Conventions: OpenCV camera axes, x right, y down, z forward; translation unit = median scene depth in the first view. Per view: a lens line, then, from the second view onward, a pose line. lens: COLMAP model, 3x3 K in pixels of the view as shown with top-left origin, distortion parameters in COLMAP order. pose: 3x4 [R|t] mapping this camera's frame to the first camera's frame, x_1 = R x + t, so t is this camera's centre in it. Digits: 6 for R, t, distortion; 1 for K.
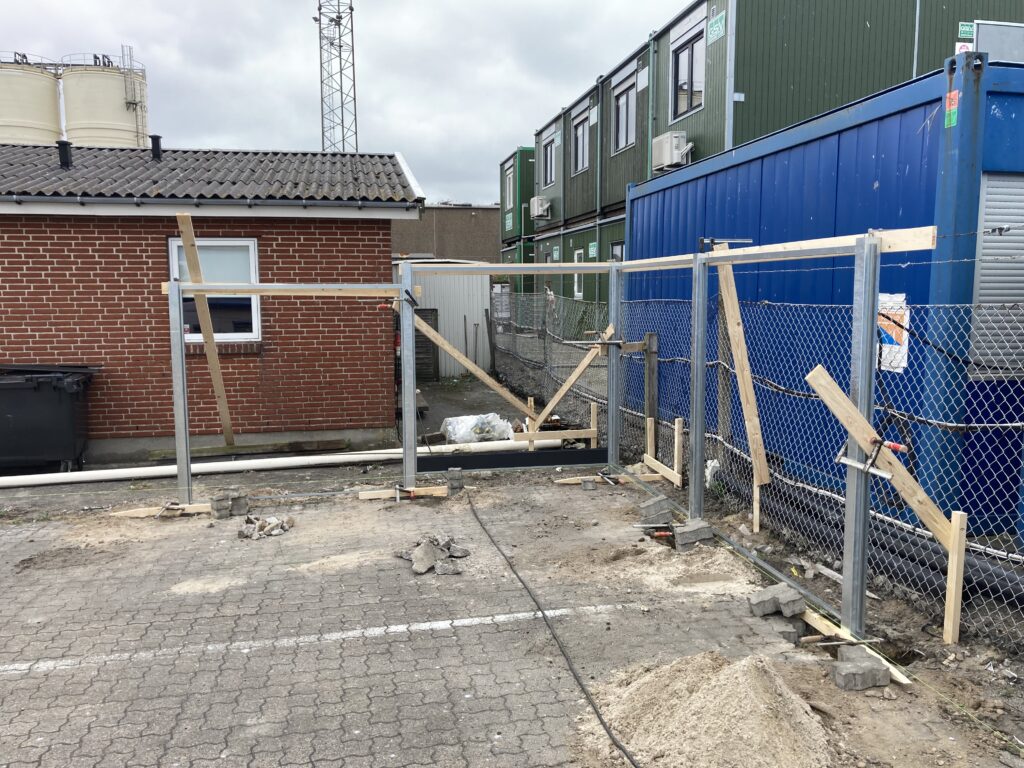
lens RADIAL K [[834.7, 0, 512.0], [0, 834.7, 384.0], [0, 0, 1]] dist [0.018699, 0.001488]
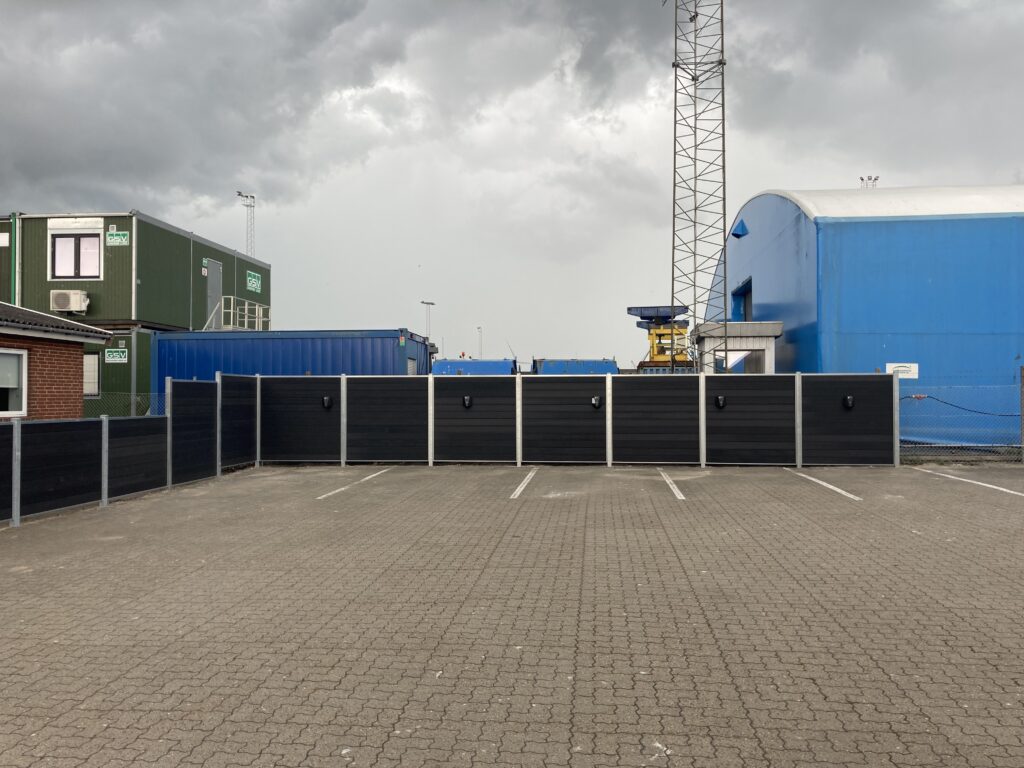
lens RADIAL K [[834.7, 0, 512.0], [0, 834.7, 384.0], [0, 0, 1]] dist [0.018699, 0.001488]
pose [[0.289286, 0.024117, 0.956939, -1.536957], [0.111322, 0.992052, -0.058655, 0.079533], [-0.950748, 0.123496, 0.284302, -0.284955]]
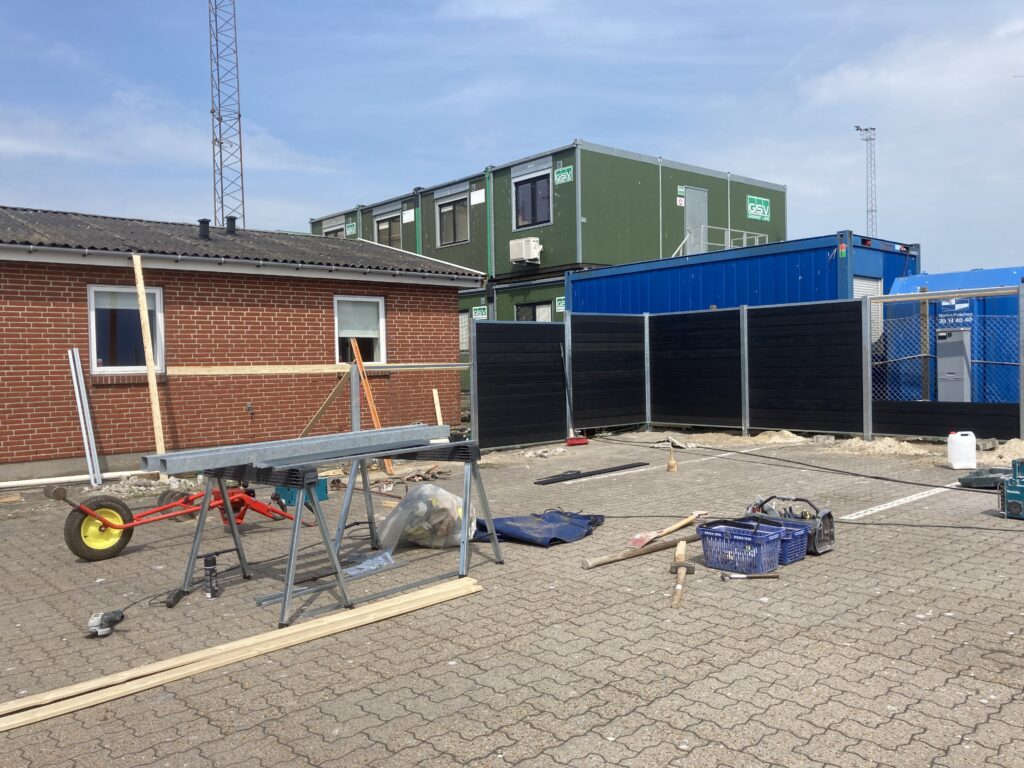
lens RADIAL K [[836.2, 0, 513.6], [0, 836.2, 408.9], [0, 0, 1]] dist [0.024534, 0.000905]
pose [[0.863936, -0.039175, 0.502076, -0.855417], [0.075829, 0.995723, -0.052788, 0.115533], [-0.497860, 0.083677, 0.863211, -0.359345]]
